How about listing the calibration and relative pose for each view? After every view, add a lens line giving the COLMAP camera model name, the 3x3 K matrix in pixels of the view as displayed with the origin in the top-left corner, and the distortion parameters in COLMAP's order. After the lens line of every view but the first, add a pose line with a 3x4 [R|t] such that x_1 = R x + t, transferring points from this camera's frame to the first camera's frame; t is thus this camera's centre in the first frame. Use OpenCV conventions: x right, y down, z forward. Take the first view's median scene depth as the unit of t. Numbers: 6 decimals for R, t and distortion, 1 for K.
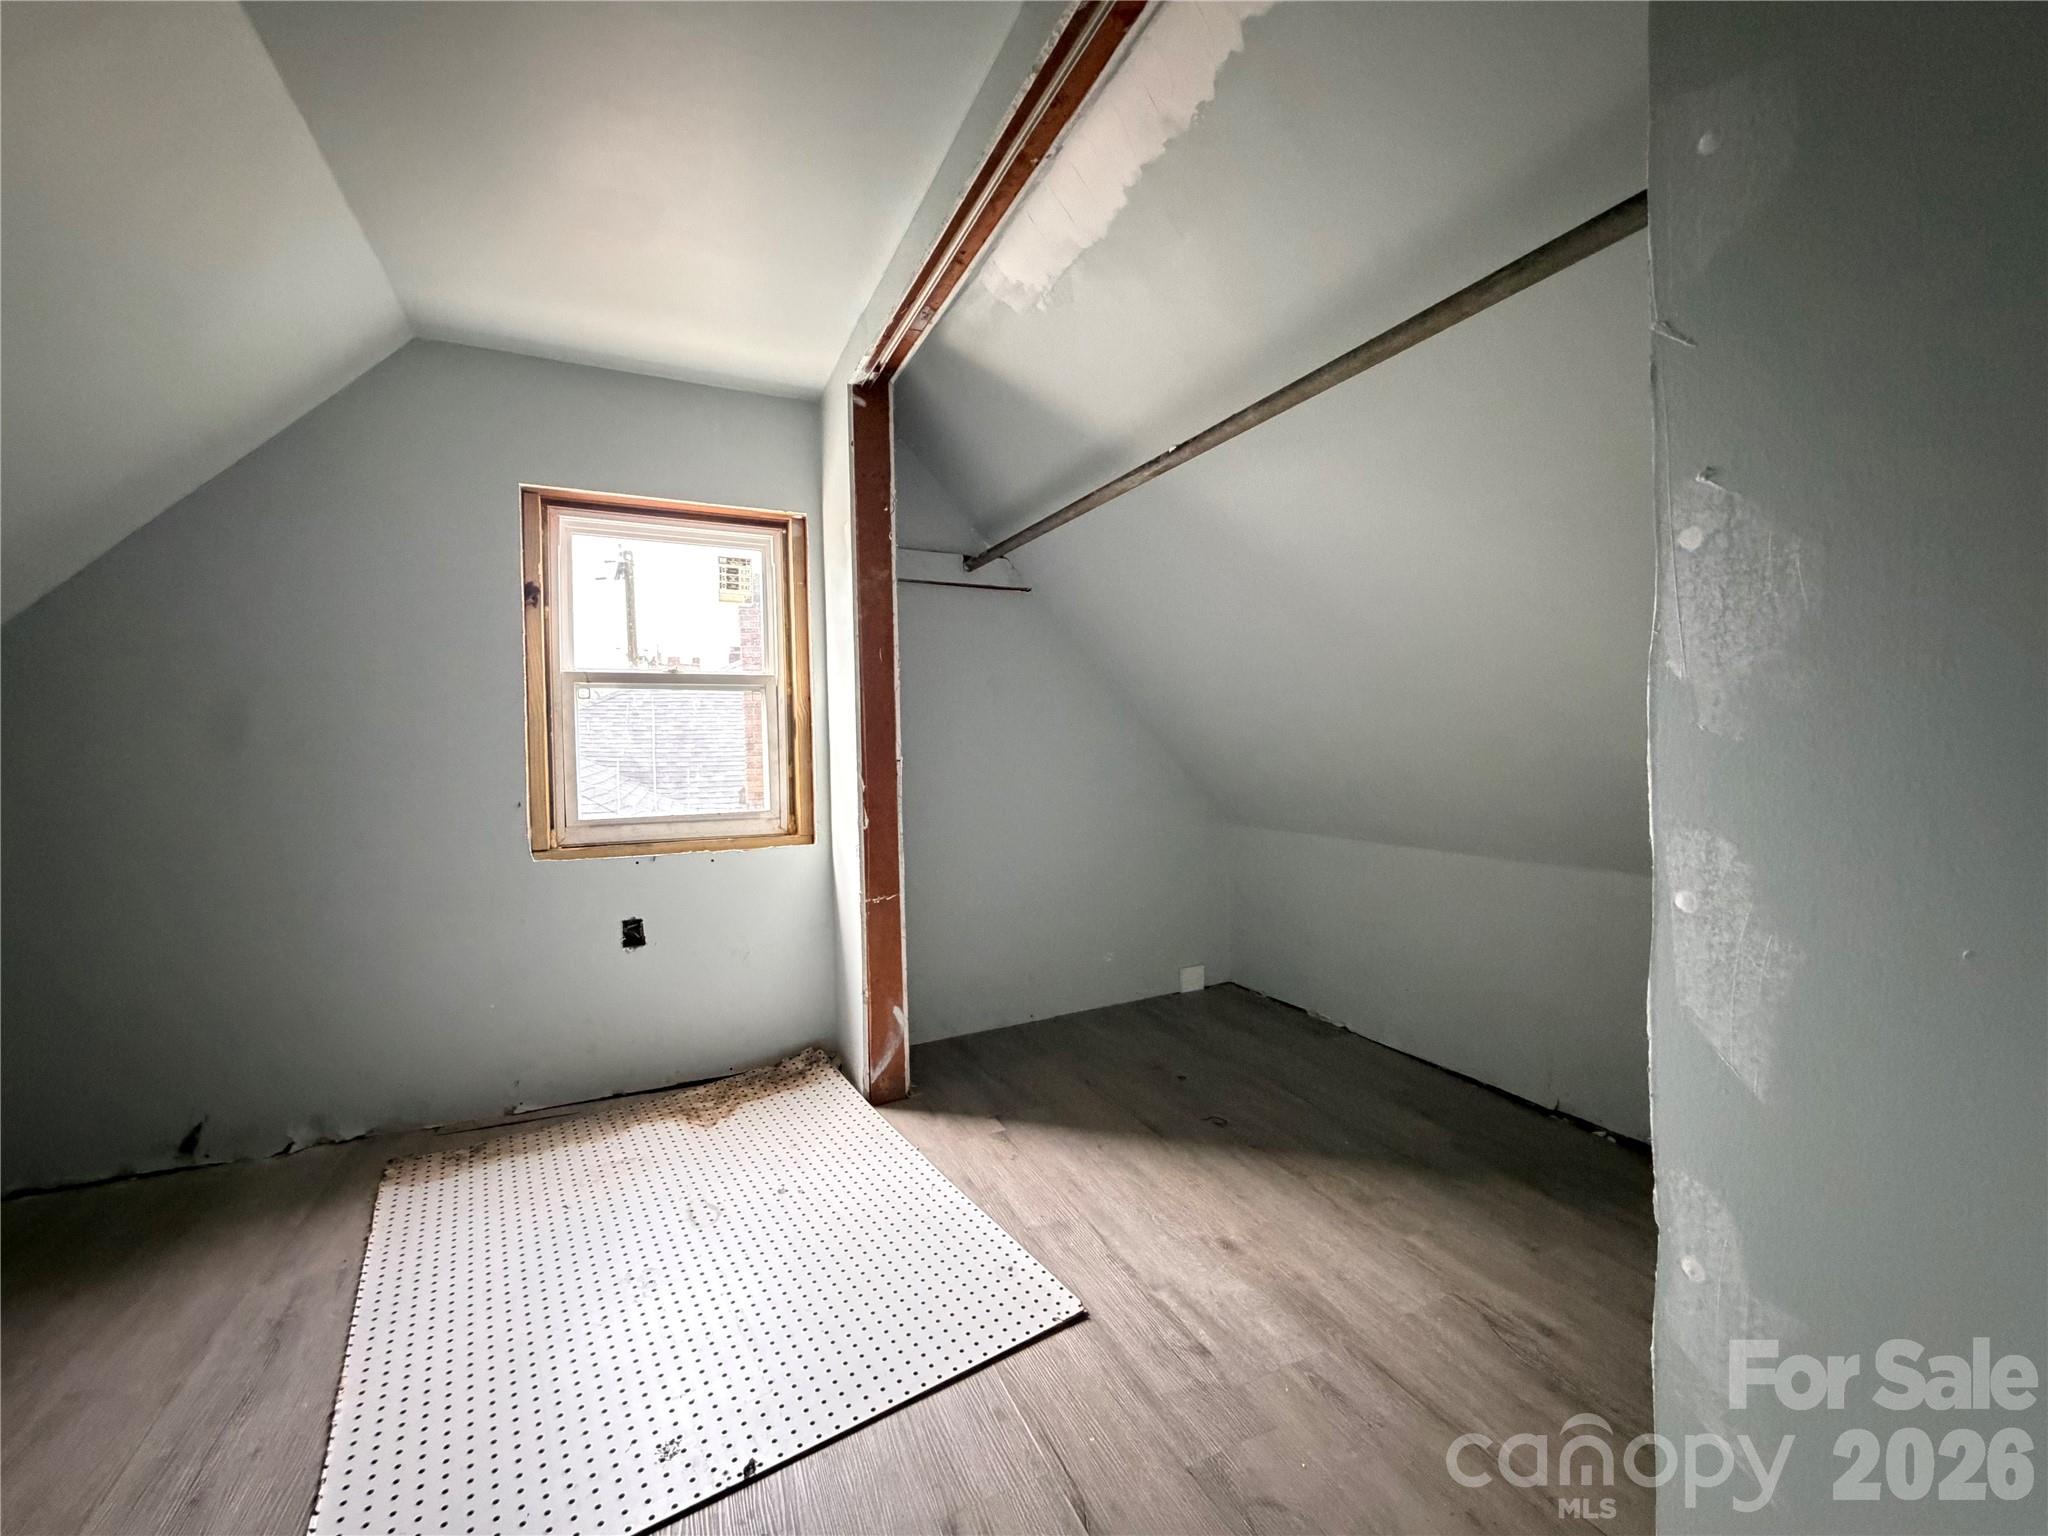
lens RADIAL K [[825.1, 0, 1007.6], [0, 825.1, 765.7], [0, 0, 1]] dist [-0.000013, 0.001013]
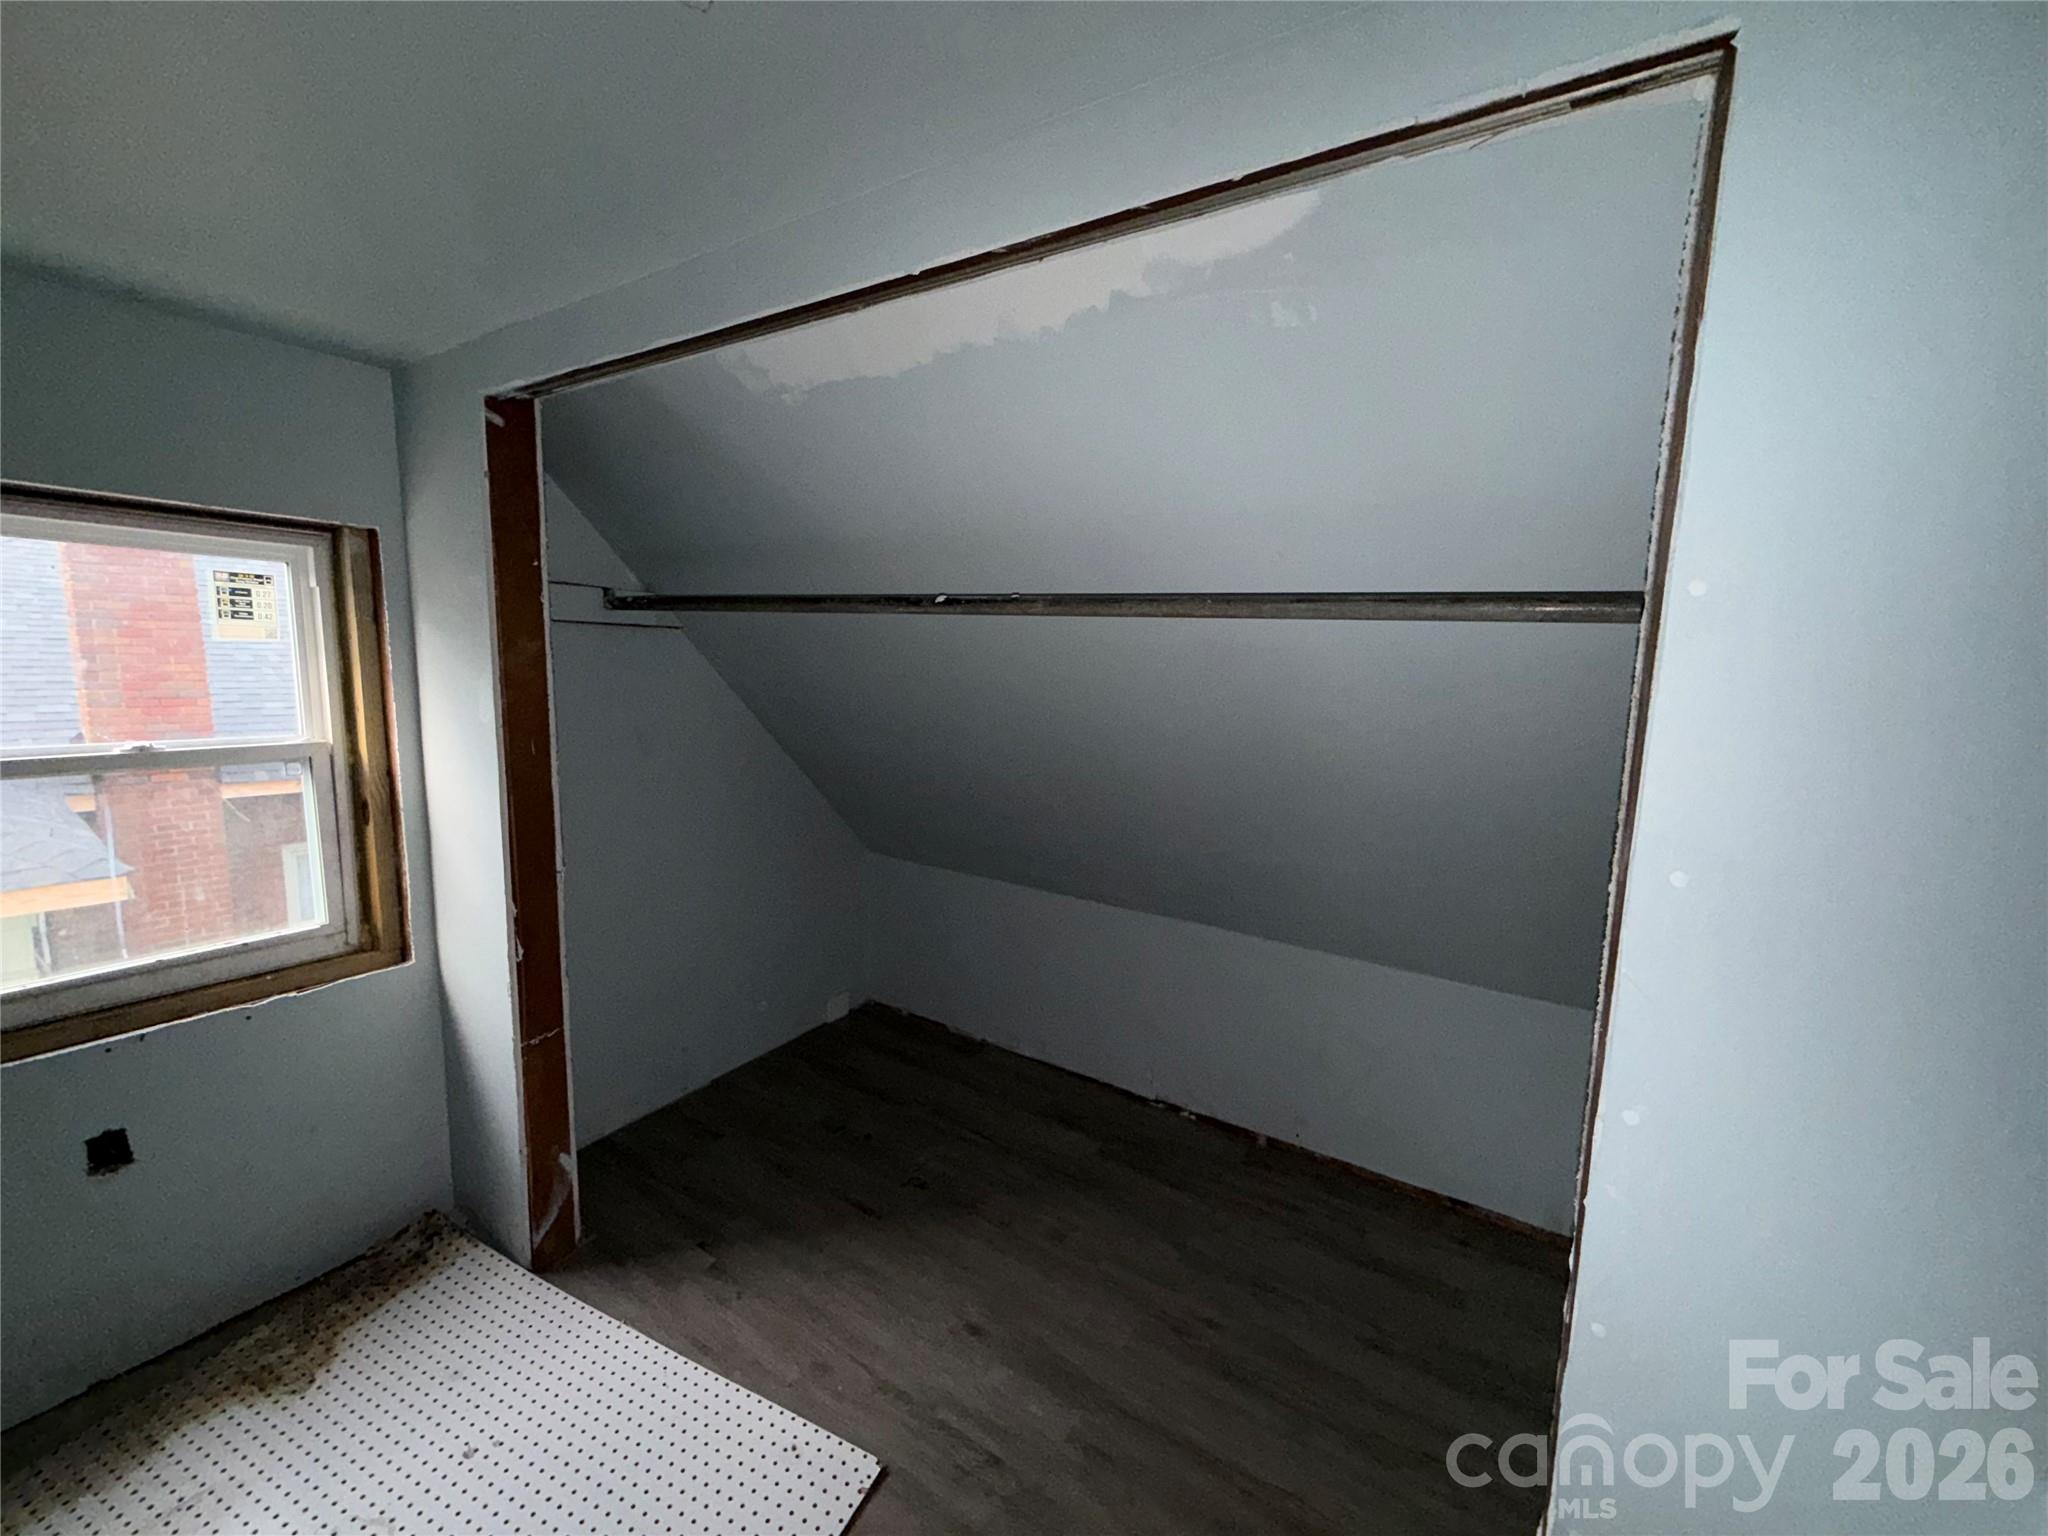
lens RADIAL K [[825.1, 0, 1001.8], [0, 825.1, 770.7], [0, 0, 1]] dist [-0.000013, 0.001013]
pose [[0.849294, -0.032011, 0.526948, -0.188369], [-0.025598, 0.994489, 0.101670, -0.202631], [-0.527299, -0.099837, 0.843794, 0.080328]]
